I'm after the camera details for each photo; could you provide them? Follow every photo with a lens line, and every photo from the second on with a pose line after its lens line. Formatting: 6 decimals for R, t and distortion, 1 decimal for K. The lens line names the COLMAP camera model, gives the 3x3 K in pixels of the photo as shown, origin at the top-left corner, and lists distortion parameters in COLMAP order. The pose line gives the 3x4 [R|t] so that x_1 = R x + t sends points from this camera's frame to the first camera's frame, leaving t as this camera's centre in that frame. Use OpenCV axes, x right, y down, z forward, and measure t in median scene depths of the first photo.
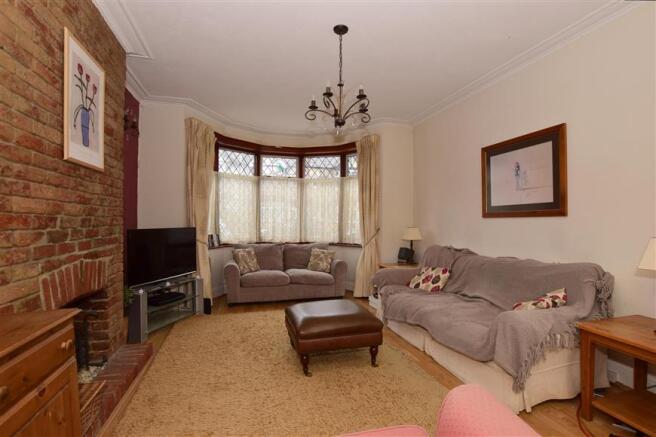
lens RADIAL K [[317.9, 0, 326.5], [0, 317.9, 217.5], [0, 0, 1]] dist [-0.000620, -0.000007]
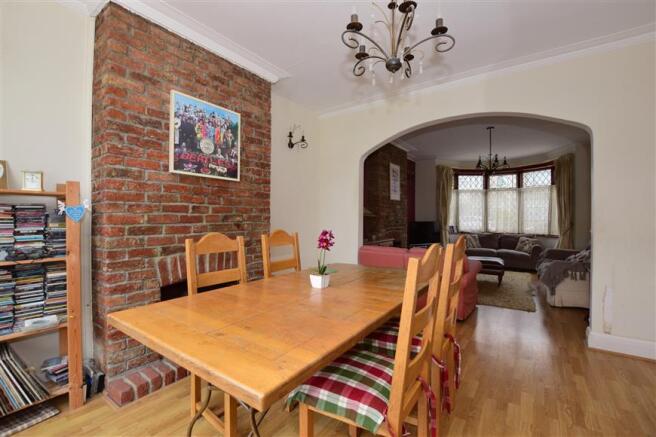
lens RADIAL K [[293.2, 0, 327.3], [0, 293.2, 218.1], [0, 0, 1]] dist [0.000570, 0.000009]
pose [[0.649153, 0.001168, -0.760657, 0.397018], [0.005762, 0.999963, 0.006453, -0.004453], [0.760636, -0.008572, 0.649122, -0.548902]]
